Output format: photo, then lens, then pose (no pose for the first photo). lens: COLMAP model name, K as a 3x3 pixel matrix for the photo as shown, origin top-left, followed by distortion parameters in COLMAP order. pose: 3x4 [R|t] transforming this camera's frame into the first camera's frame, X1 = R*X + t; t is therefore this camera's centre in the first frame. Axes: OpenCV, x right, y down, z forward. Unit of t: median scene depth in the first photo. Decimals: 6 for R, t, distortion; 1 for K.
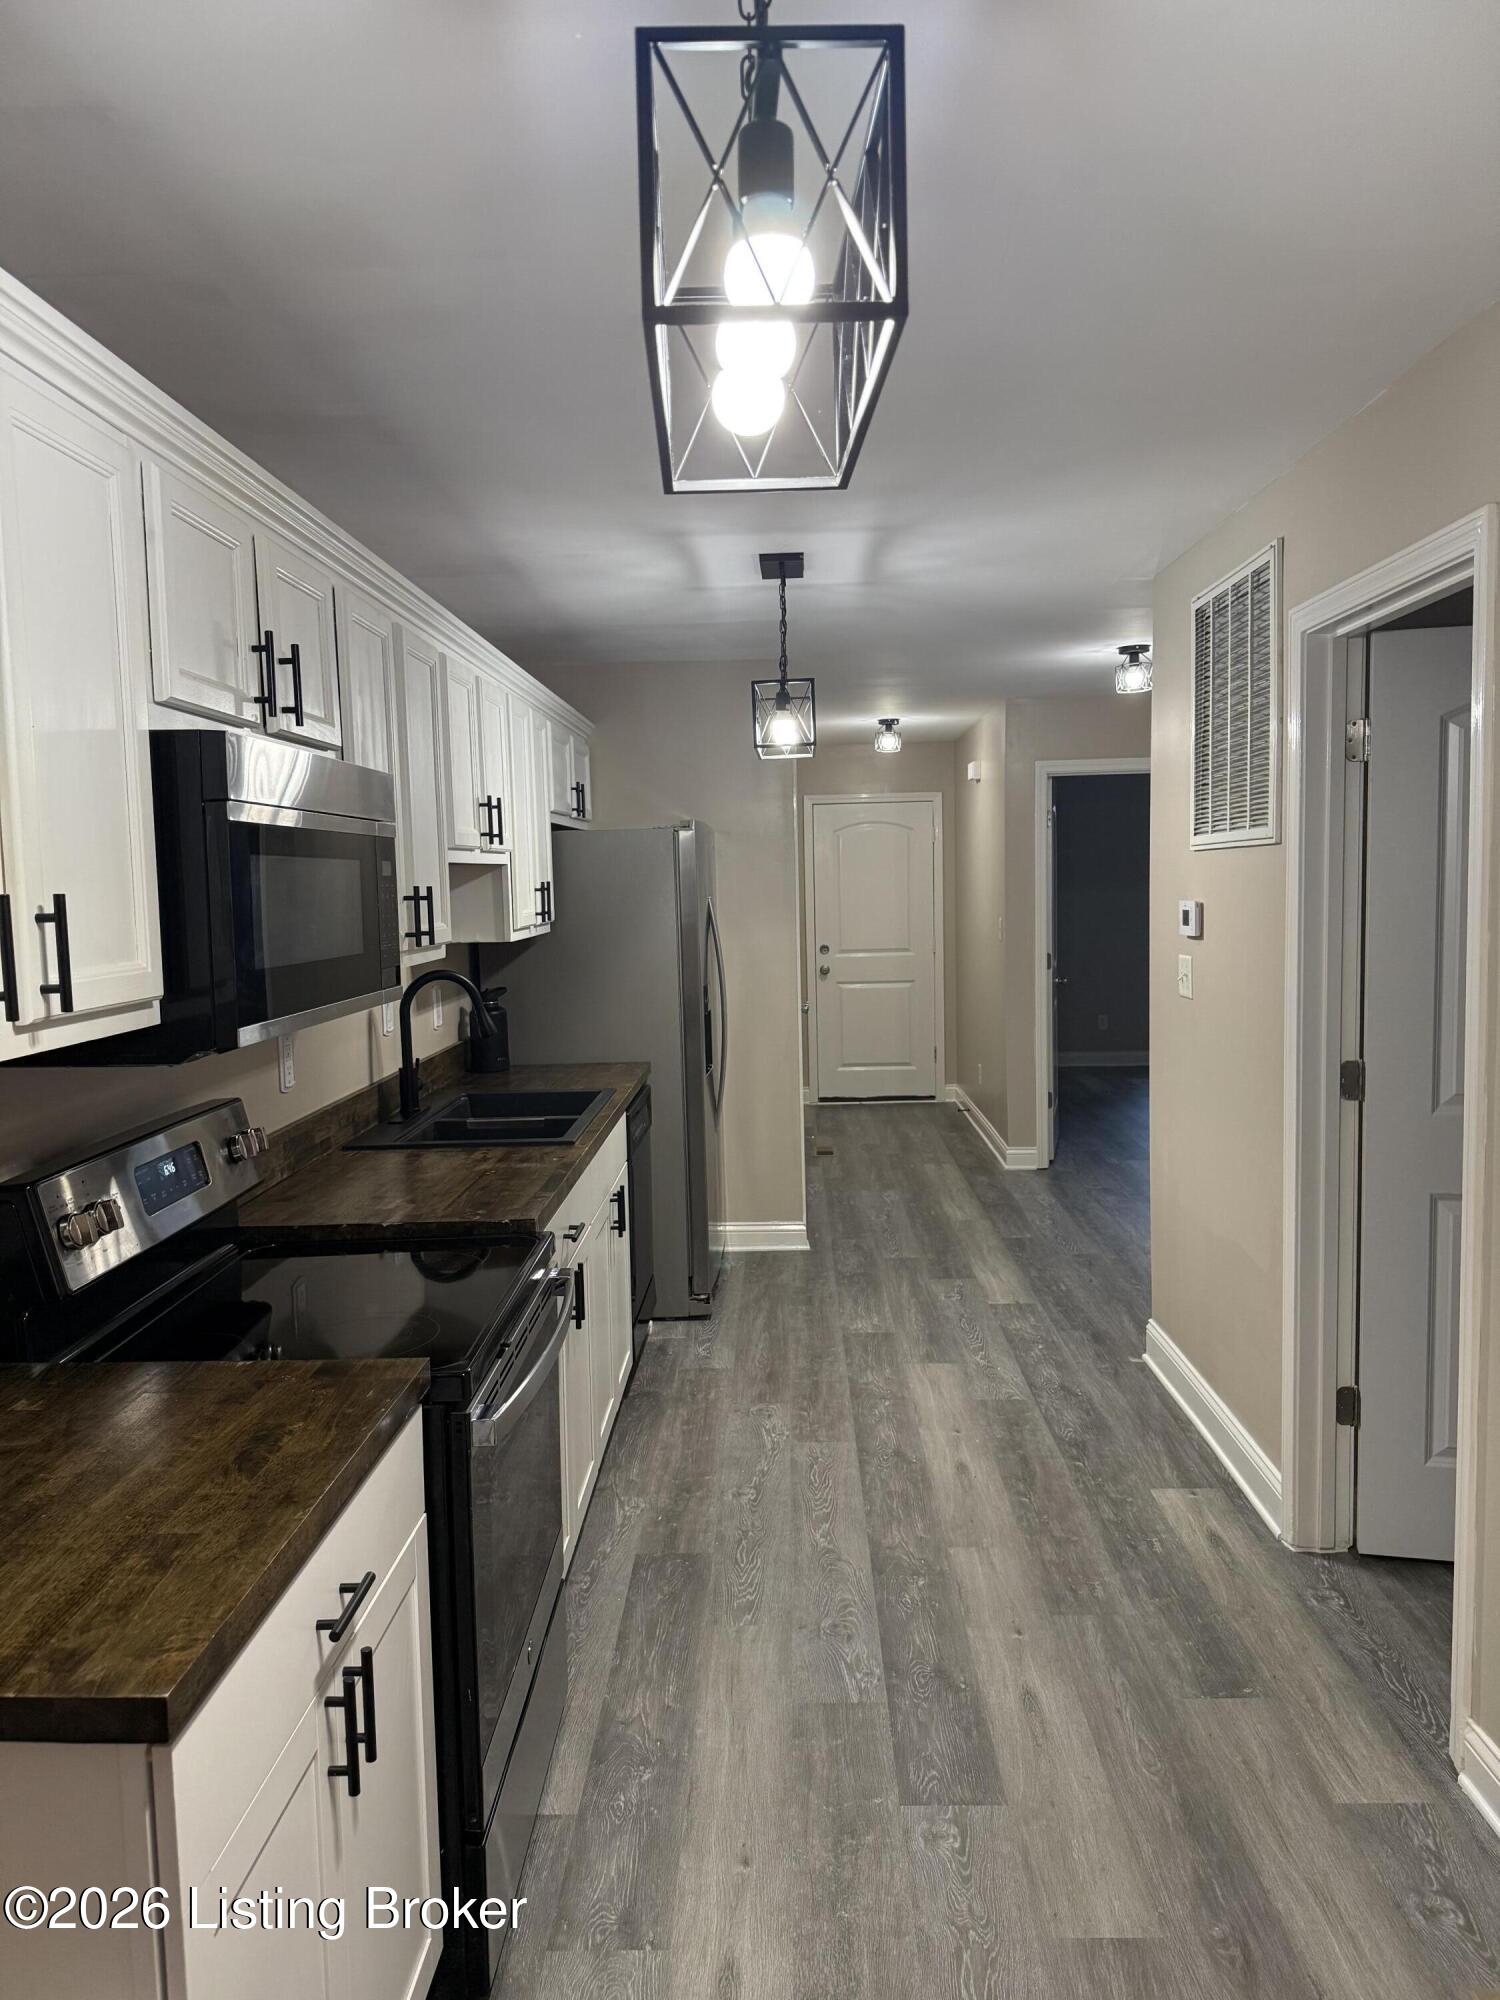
lens RADIAL K [[1369.1, 0, 747.8], [0, 1369.1, 994.8], [0, 0, 1]] dist [0.002635, -0.083022]
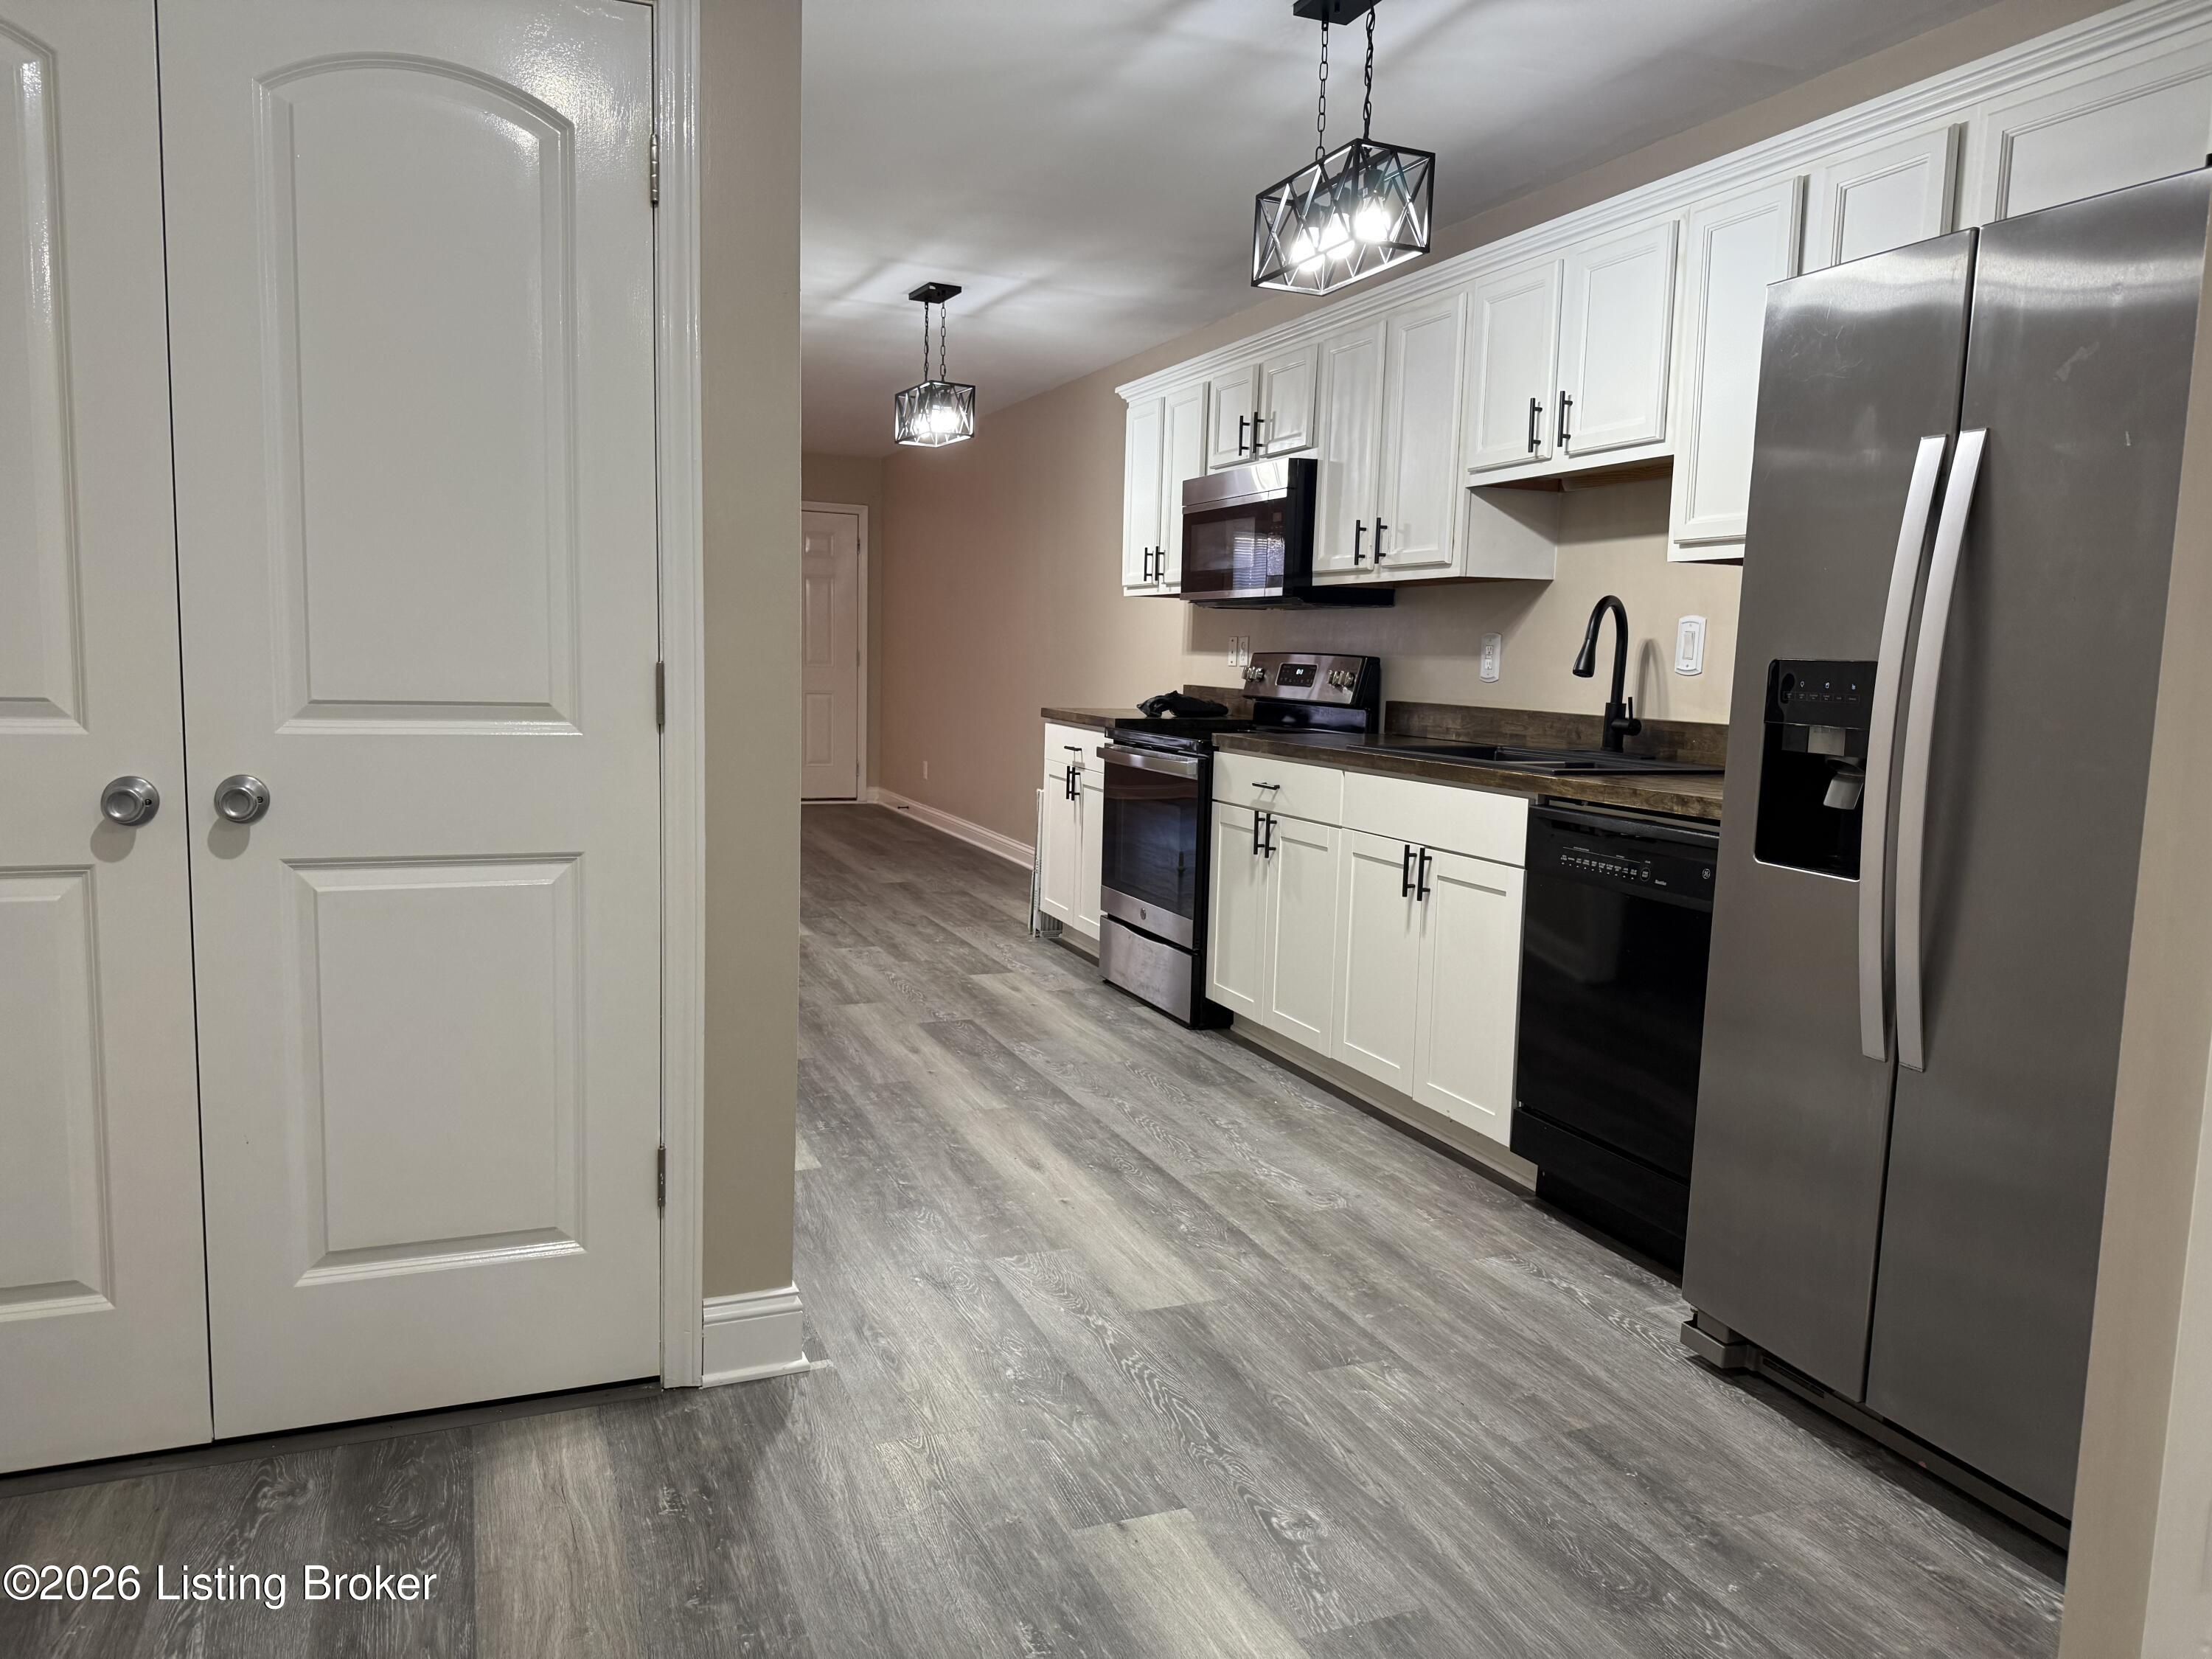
lens RADIAL K [[1537.8, 0, 1098.5], [0, 1537.8, 829.6], [0, 0, 1]] dist [0.063231, -0.092129]
pose [[-0.915316, 0.043335, -0.400399, 0.511080], [-0.043240, 0.977873, 0.204682, -0.064597], [0.400409, 0.204662, -0.893189, 1.881278]]
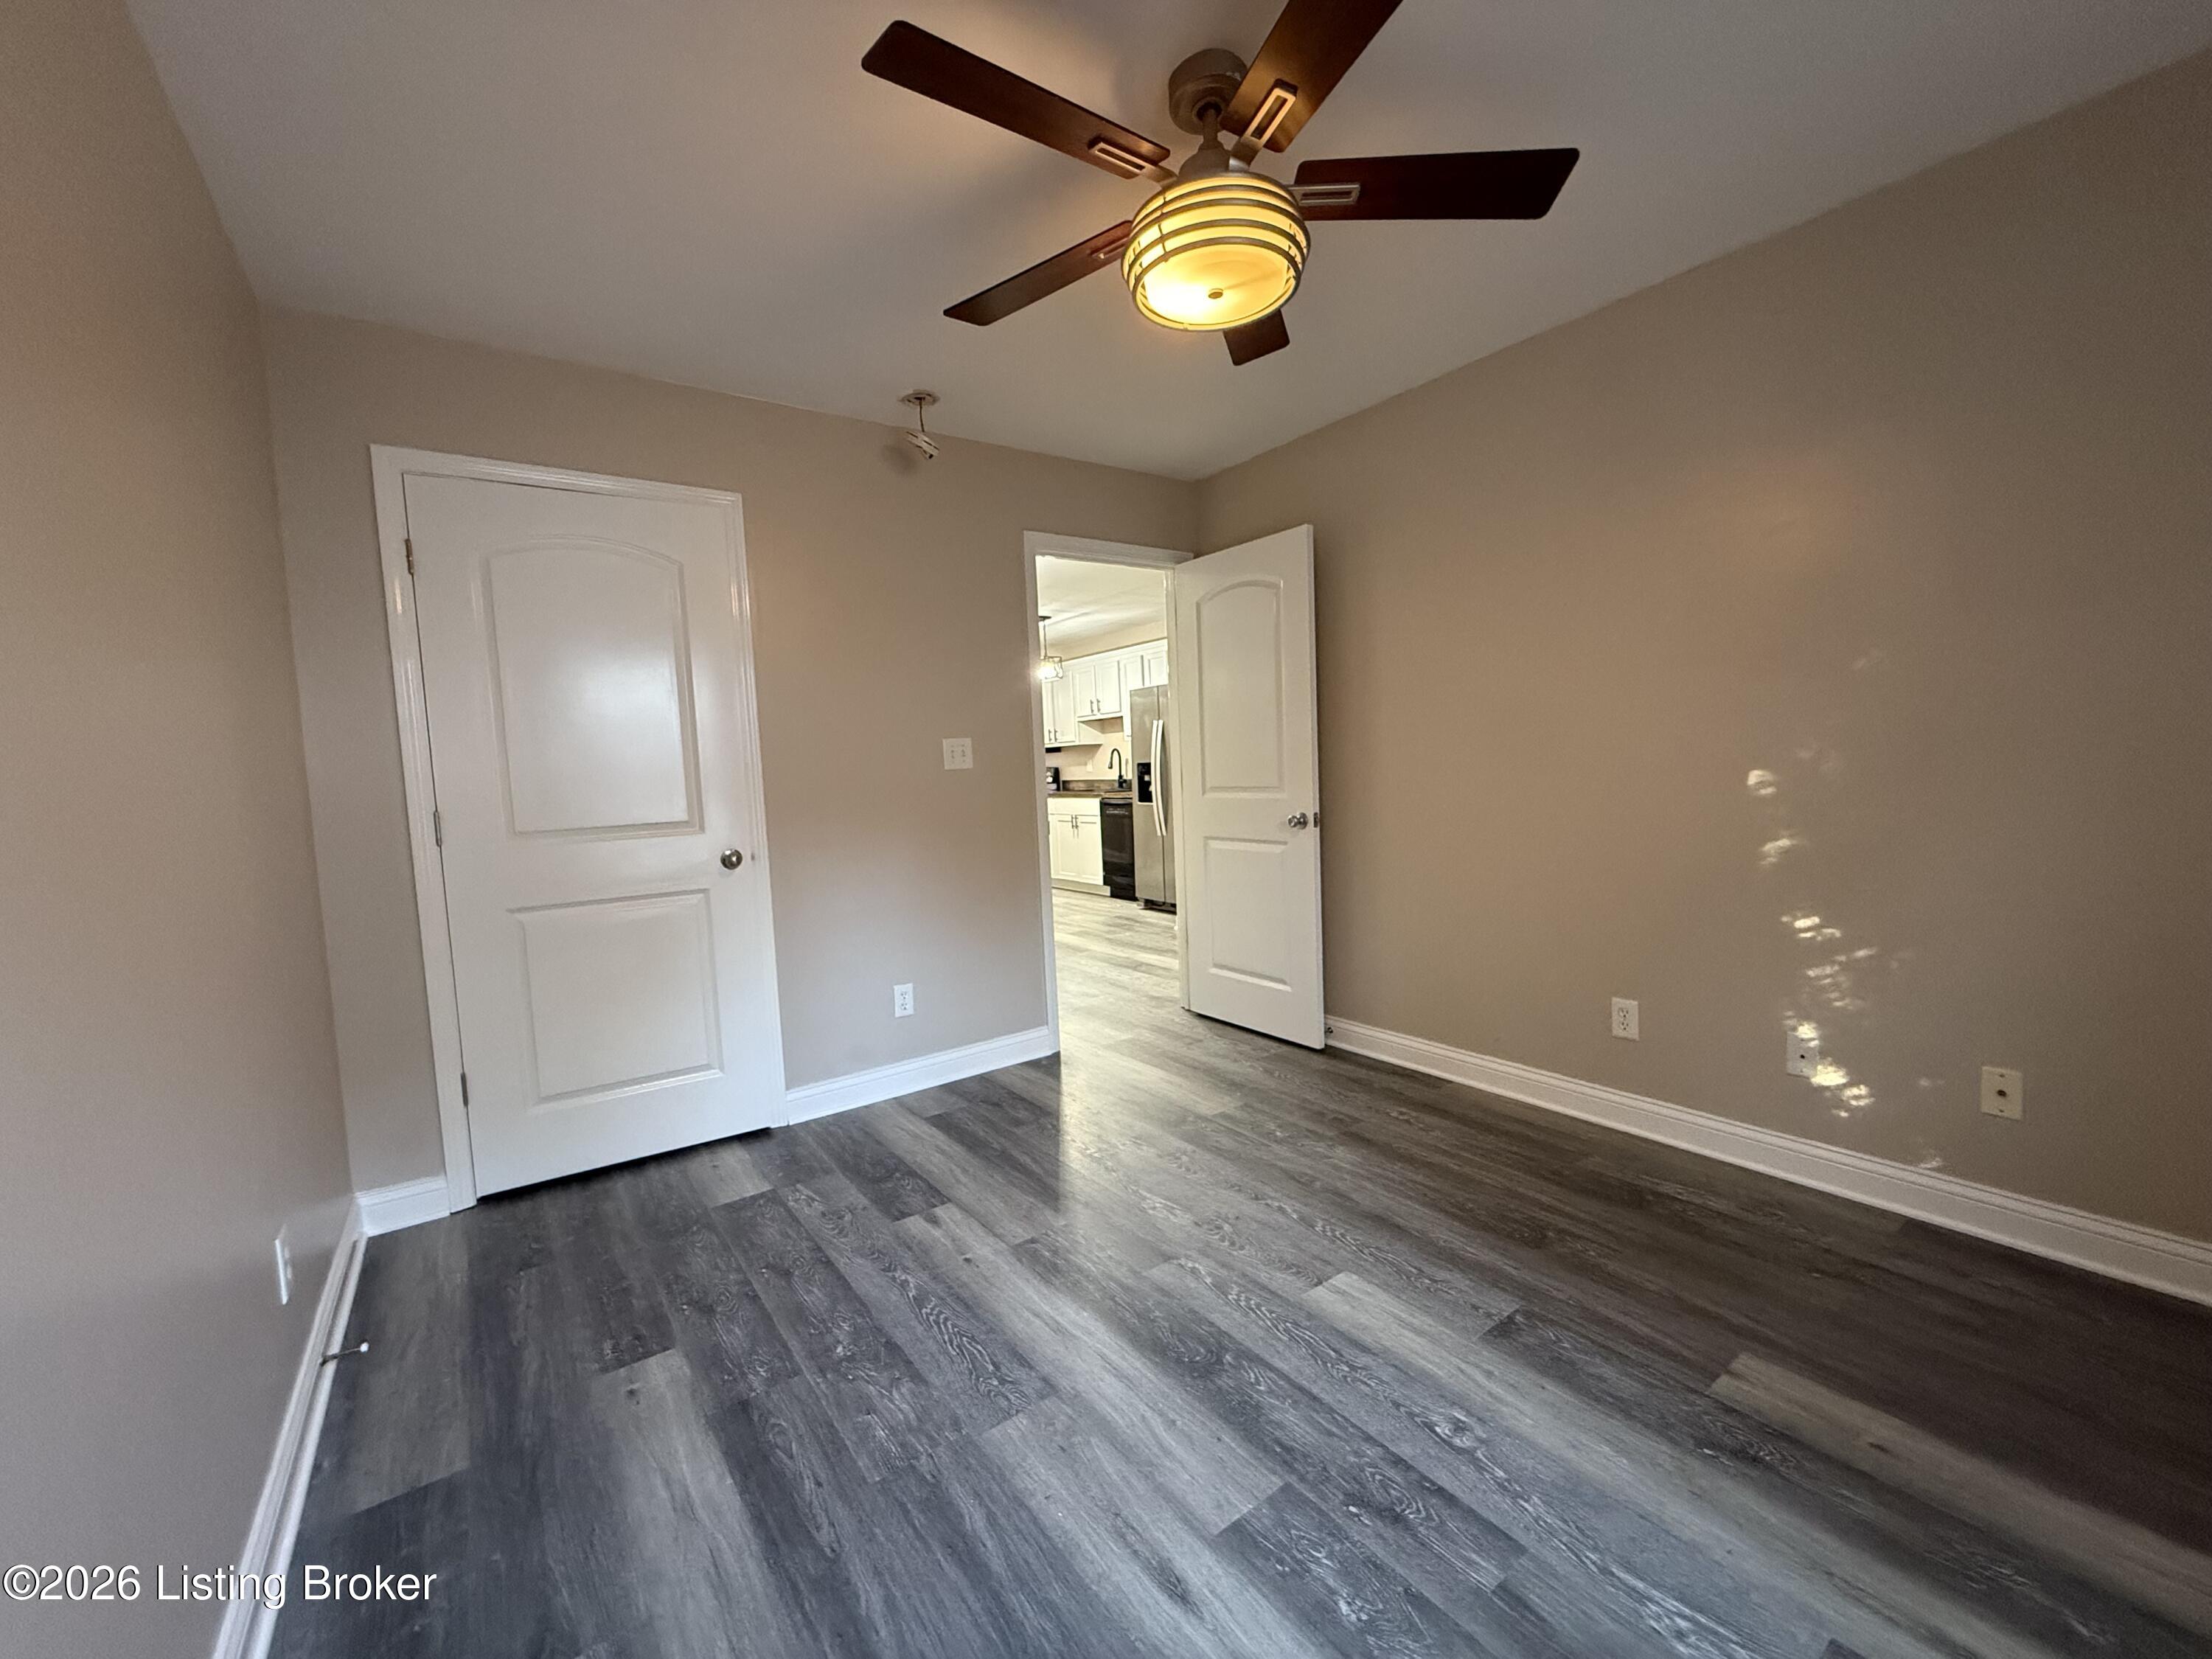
lens RADIAL K [[867.8, 0, 1111.2], [0, 867.8, 832.5], [0, 0, 1]] dist [-0.000478, 0.000375]
pose [[-0.785249, 0.110583, -0.609225, 1.214826], [0.012400, 0.986534, 0.163088, -0.176234], [0.619056, 0.120511, -0.776046, 2.873337]]
